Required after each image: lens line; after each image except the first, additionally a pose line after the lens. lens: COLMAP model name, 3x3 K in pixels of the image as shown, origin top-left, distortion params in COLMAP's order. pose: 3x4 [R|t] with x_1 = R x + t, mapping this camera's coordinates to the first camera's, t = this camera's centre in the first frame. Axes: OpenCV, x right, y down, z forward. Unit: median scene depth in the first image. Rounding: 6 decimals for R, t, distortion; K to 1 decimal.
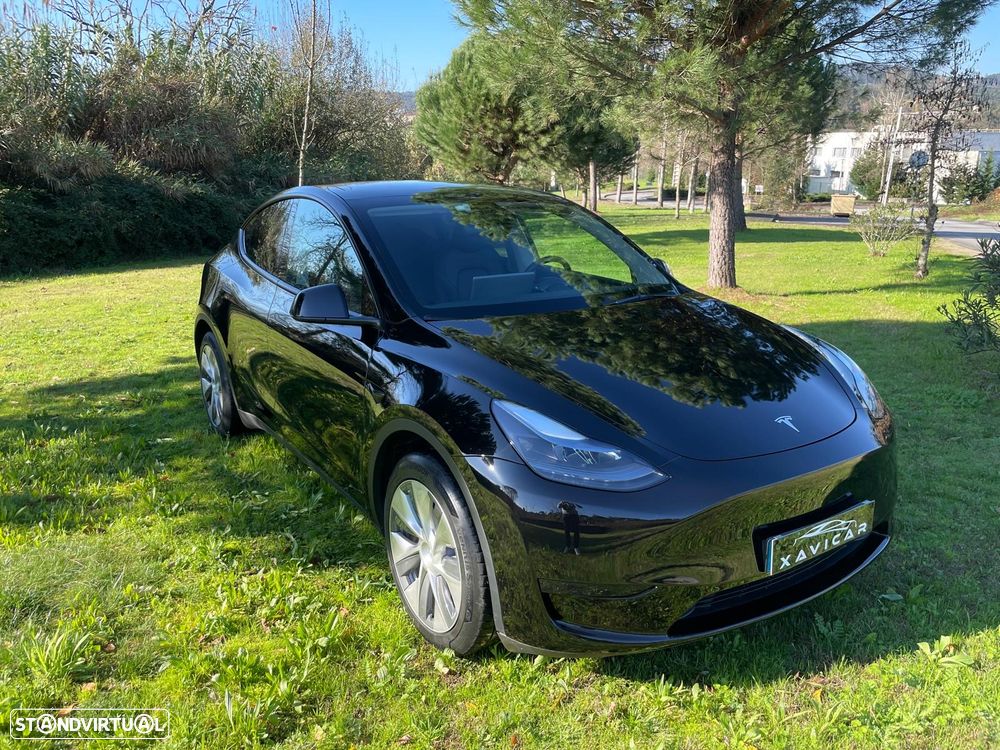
lens RADIAL K [[757.3, 0, 507.2], [0, 757.3, 371.8], [0, 0, 1]] dist [0.069892, -0.101415]
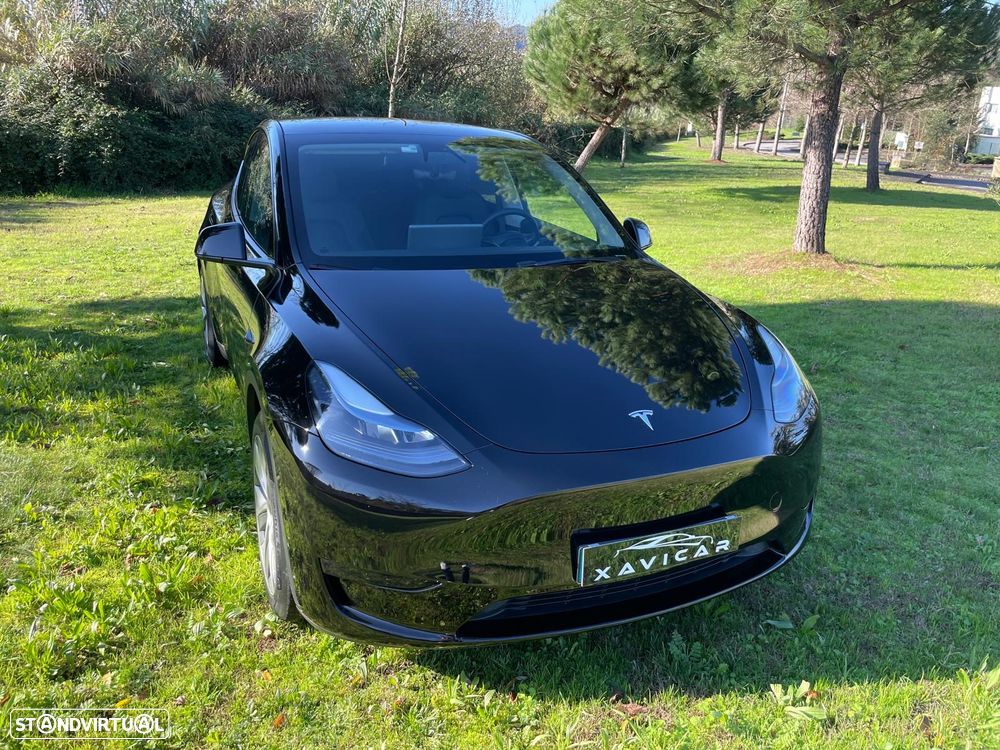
lens RADIAL K [[758.2, 0, 504.0], [0, 758.2, 369.2], [0, 0, 1]] dist [0.065894, -0.094559]
pose [[0.983541, 0.095359, -0.153470, 0.126498], [-0.084626, 0.993584, 0.075025, -0.015404], [0.159640, -0.060802, 0.985301, 0.042829]]
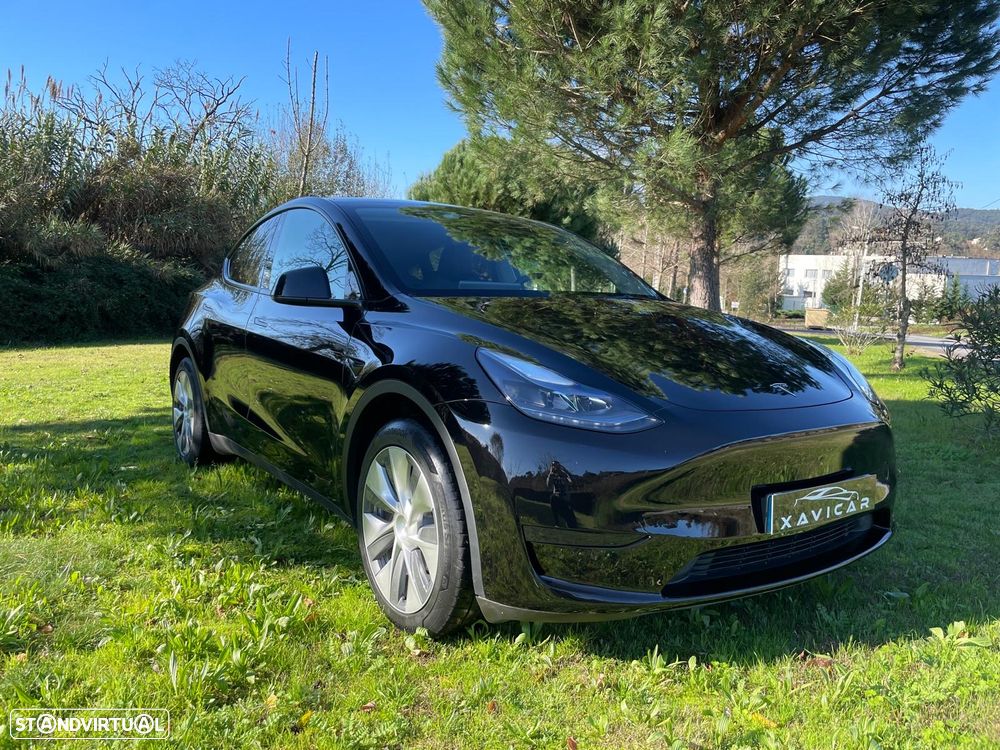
lens RADIAL K [[758.2, 0, 504.0], [0, 758.2, 369.2], [0, 0, 1]] dist [0.065894, -0.094559]
pose [[0.999450, 0.026815, 0.019524, -0.001607], [-0.023661, 0.988869, -0.146899, 0.072445], [-0.023246, 0.146356, 0.988959, 0.019151]]
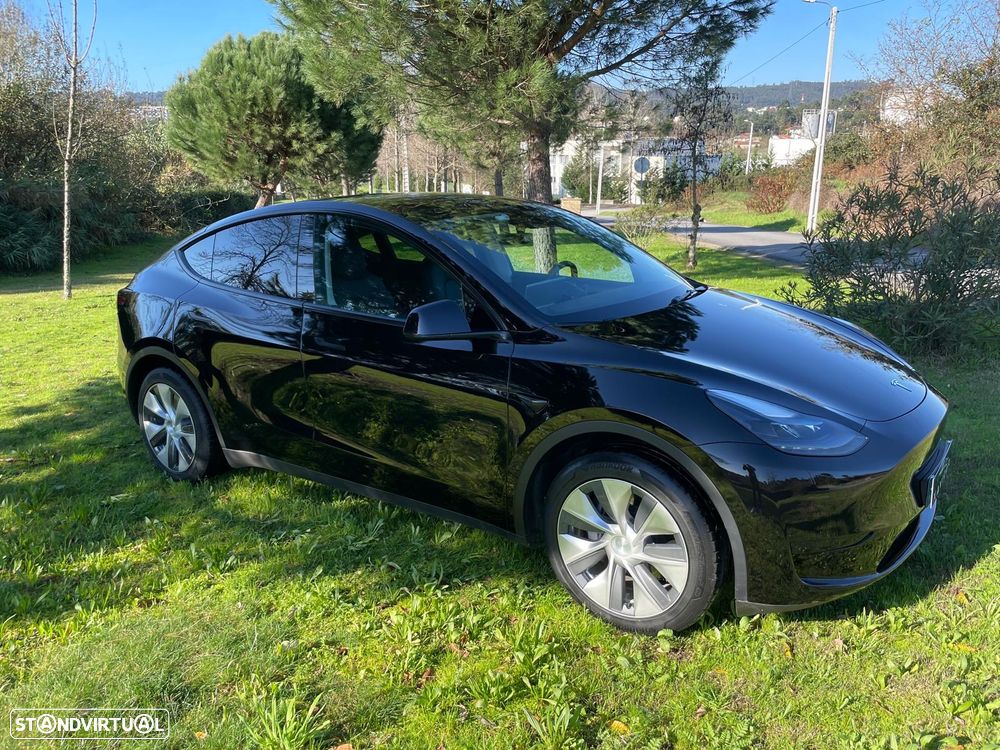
lens RADIAL K [[757.3, 0, 507.2], [0, 757.3, 371.8], [0, 0, 1]] dist [0.069892, -0.101415]
pose [[0.937909, -0.101150, 0.331806, -0.231062], [0.103608, 0.994565, 0.010325, -0.011438], [-0.331047, 0.024694, 0.943291, 0.021228]]
